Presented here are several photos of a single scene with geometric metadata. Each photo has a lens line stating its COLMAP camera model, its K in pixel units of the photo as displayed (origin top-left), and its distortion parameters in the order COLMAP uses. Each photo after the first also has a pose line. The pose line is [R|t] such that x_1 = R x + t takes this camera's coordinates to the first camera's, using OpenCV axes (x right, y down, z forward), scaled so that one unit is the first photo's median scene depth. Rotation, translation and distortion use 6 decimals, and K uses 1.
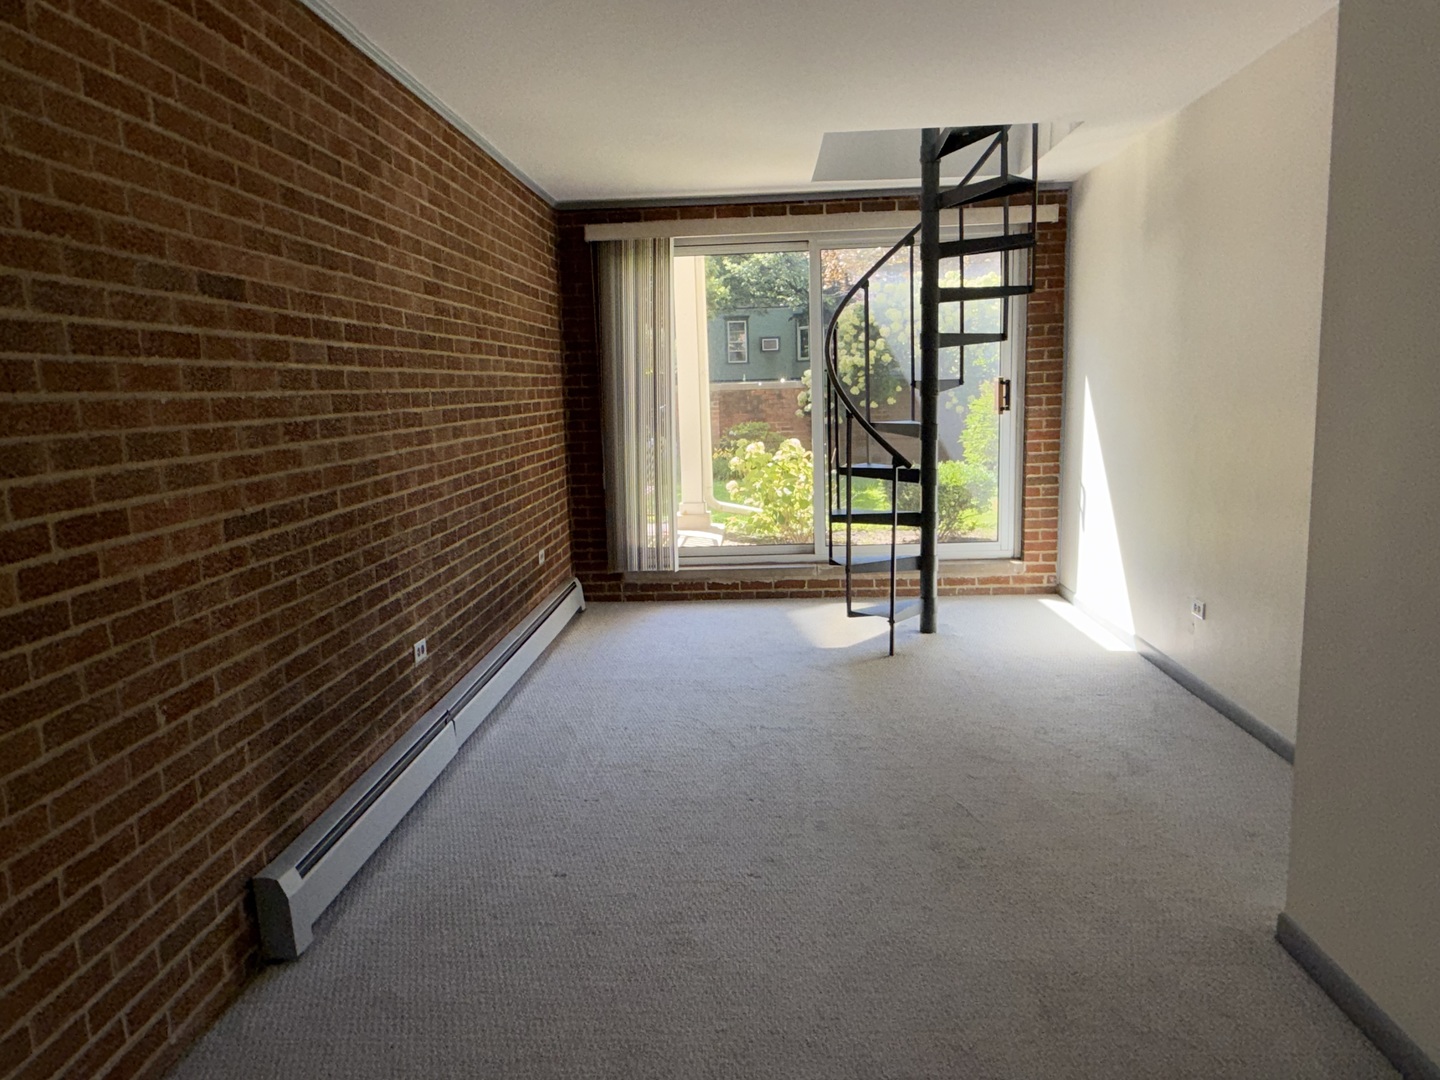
lens RADIAL K [[986.4, 0, 720.0], [0, 986.4, 540.0], [0, 0, 1]] dist [0.039066, -0.000139]
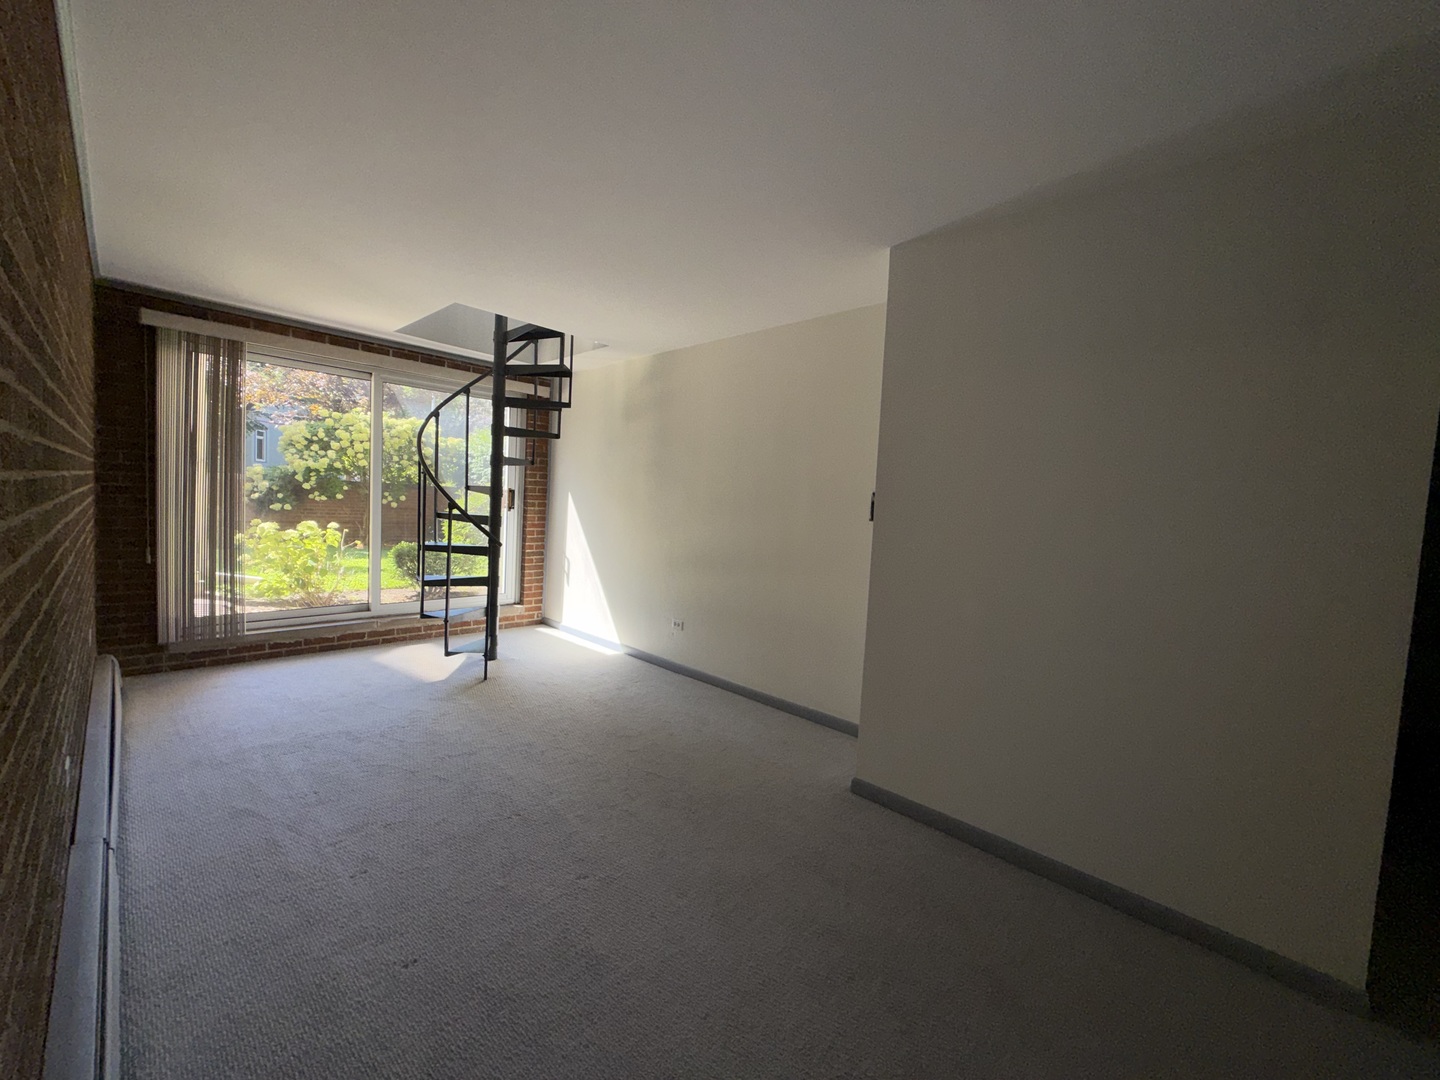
lens RADIAL K [[571.7, 0, 720.0], [0, 571.7, 540.0], [0, 0, 1]] dist [-0.000222, 0.000206]
pose [[0.655069, 0.014353, 0.755432, -0.178681], [0.046591, 0.997150, -0.059347, -0.013367], [-0.754131, 0.074073, 0.652533, 0.169621]]
